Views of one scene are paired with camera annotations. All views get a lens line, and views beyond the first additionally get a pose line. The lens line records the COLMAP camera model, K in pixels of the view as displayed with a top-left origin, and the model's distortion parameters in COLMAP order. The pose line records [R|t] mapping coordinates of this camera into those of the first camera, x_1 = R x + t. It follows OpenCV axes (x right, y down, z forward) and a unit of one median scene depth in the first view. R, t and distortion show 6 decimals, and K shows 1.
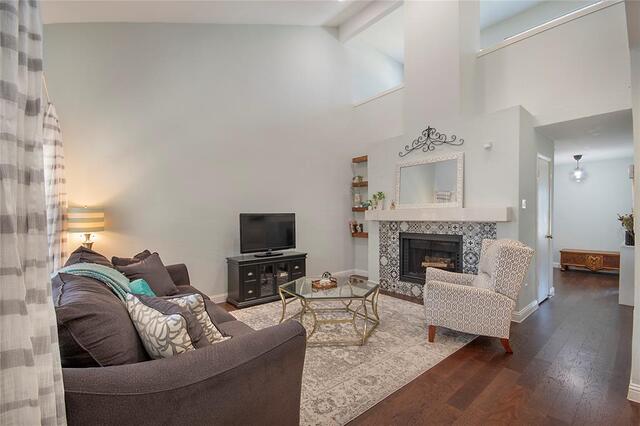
lens RADIAL K [[282.2, 0, 321.0], [0, 282.2, 218.5], [0, 0, 1]] dist [-0.008407, -0.001584]
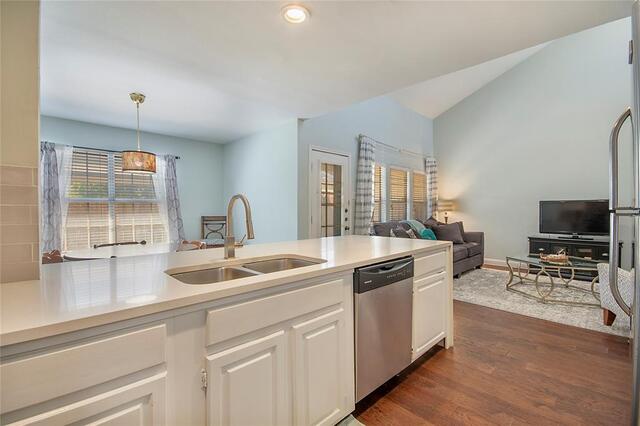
lens RADIAL K [[282.2, 0, 322.2], [0, 282.2, 208.4], [0, 0, 1]] dist [-0.008407, -0.001584]
pose [[0.083917, 0.005582, -0.996457, 1.239053], [-0.003917, 0.999978, 0.005272, 0.018739], [0.996465, 0.003461, 0.083937, -0.095934]]
